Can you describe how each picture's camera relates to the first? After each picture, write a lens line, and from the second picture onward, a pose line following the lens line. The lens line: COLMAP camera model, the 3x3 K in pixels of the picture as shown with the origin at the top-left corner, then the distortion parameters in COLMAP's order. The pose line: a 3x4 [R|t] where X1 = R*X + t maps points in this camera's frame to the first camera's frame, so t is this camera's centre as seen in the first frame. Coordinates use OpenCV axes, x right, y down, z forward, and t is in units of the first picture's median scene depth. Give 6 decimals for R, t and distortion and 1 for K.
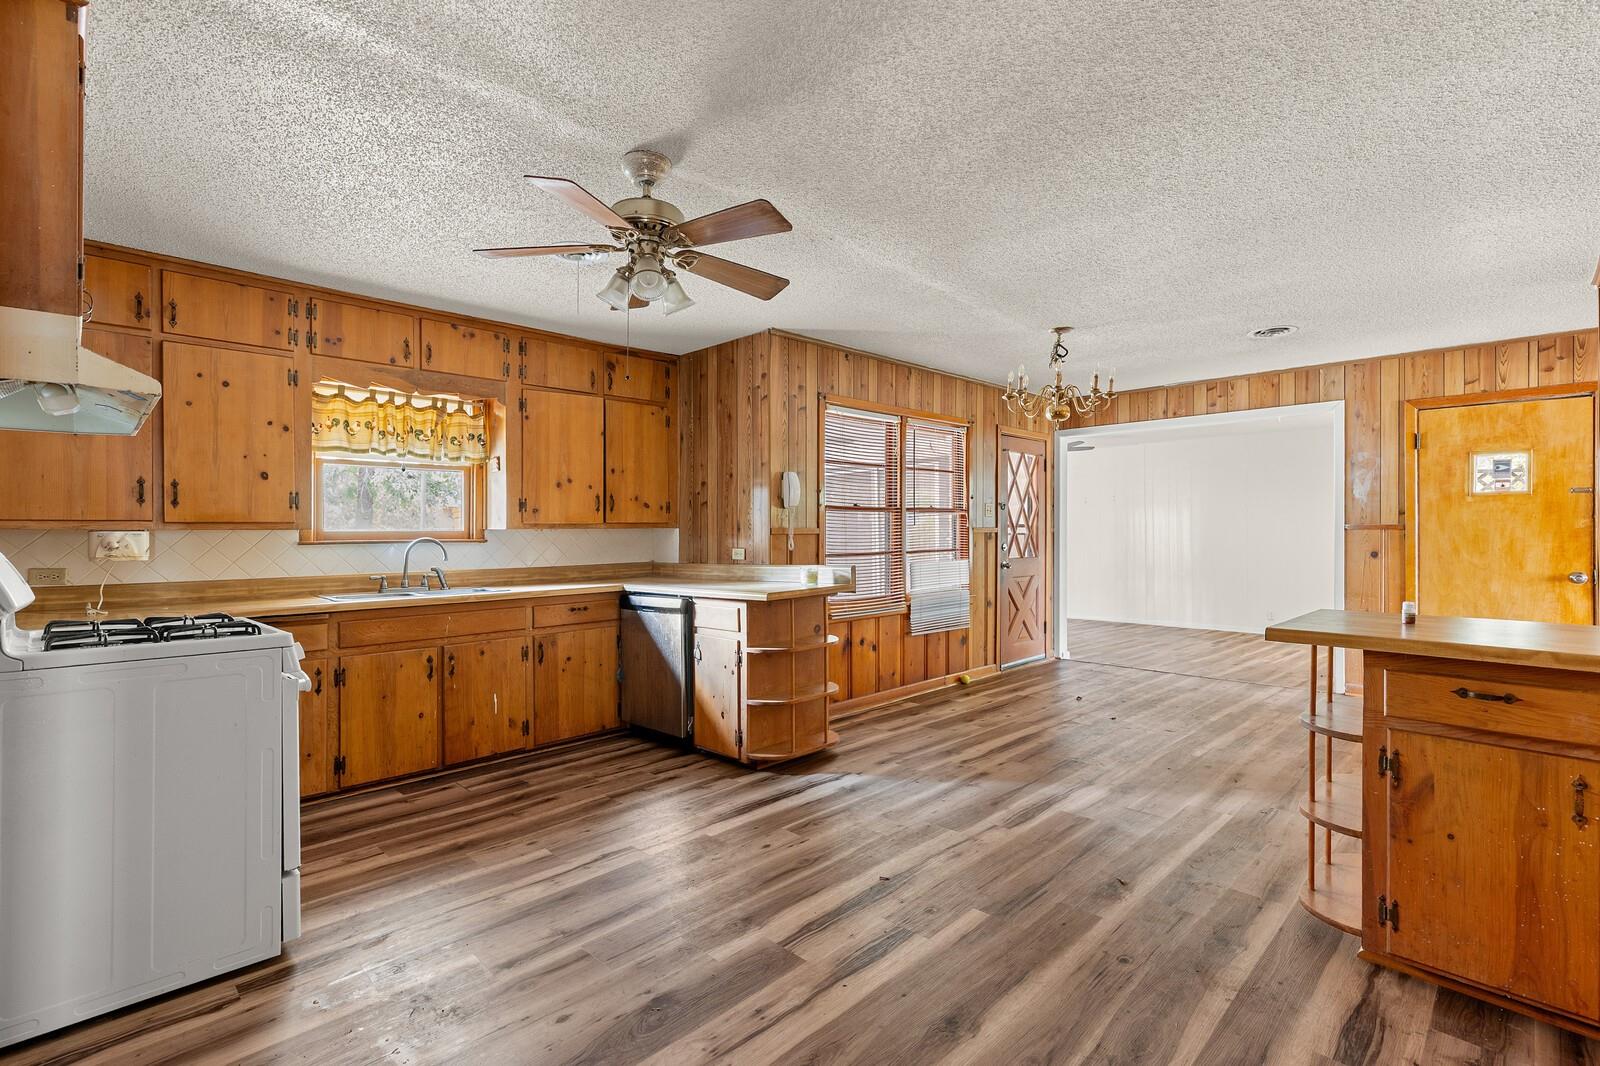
lens RADIAL K [[730.3, 0, 799.2], [0, 730.3, 539.4], [0, 0, 1]] dist [-0.000607, 0.000122]
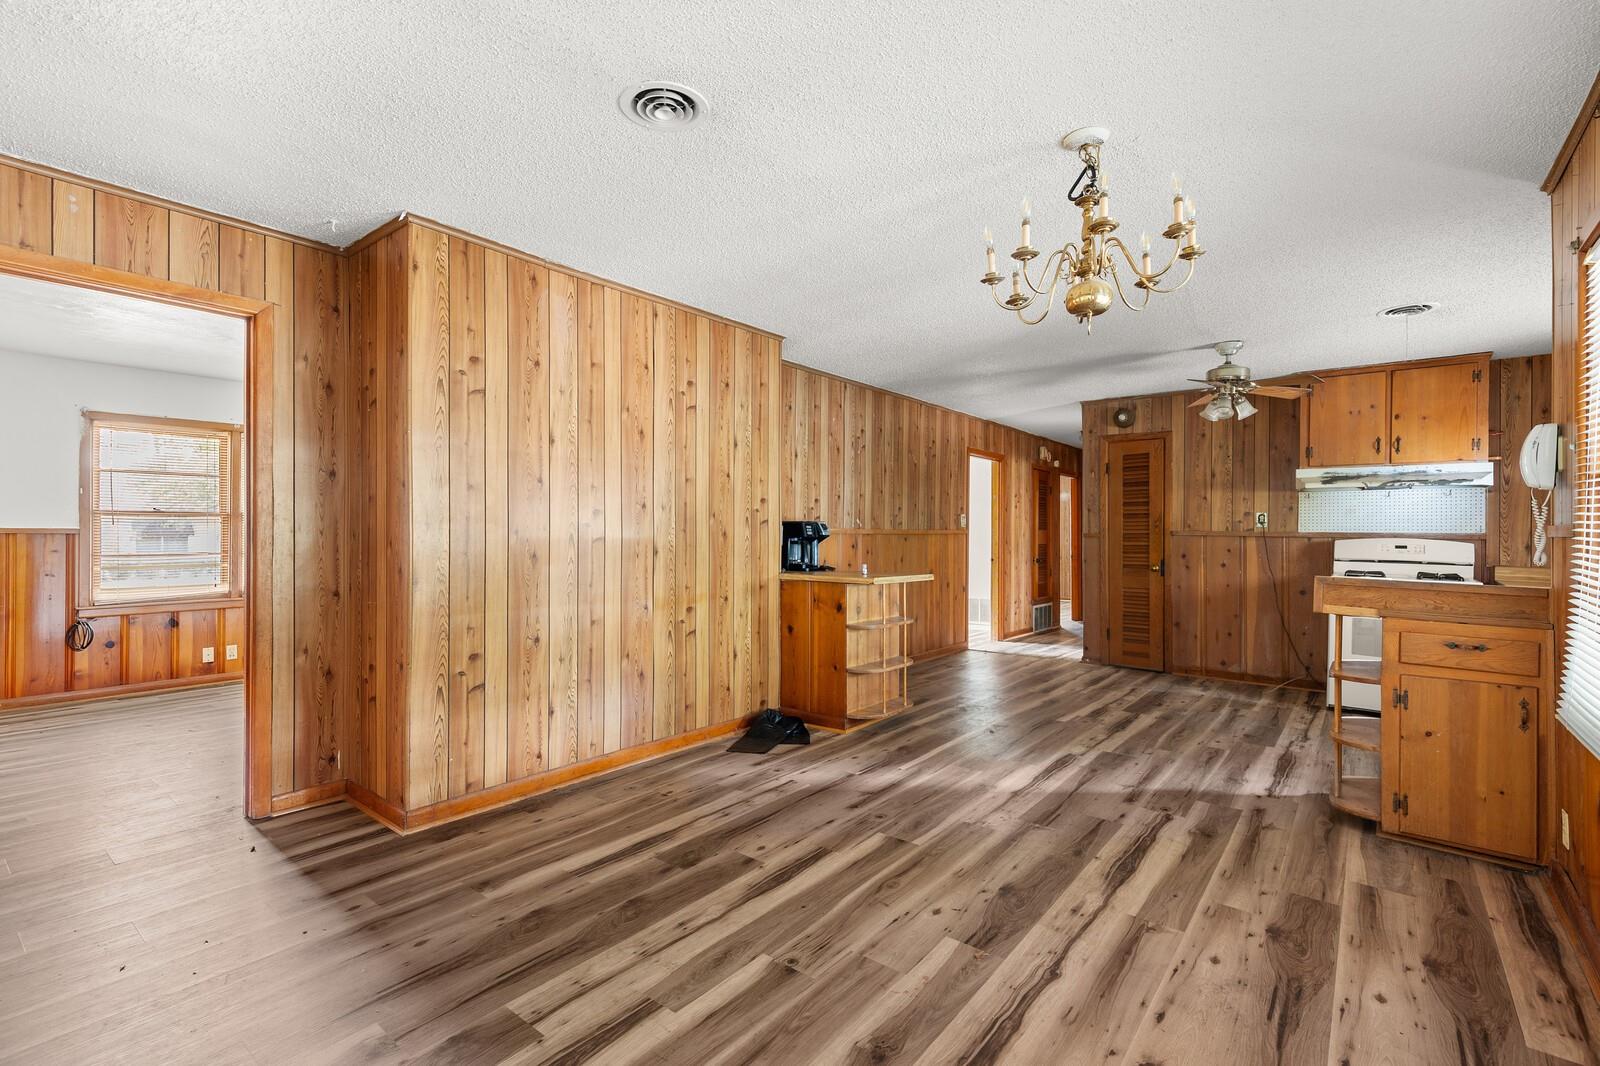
lens RADIAL K [[730.3, 0, 809.1], [0, 730.3, 531.1], [0, 0, 1]] dist [-0.000607, 0.000122]
pose [[-0.990978, -0.004194, -0.133956, 0.736923], [-0.004247, 0.999991, 0.000112, -0.007624], [0.133955, 0.000680, -0.990987, 1.769701]]
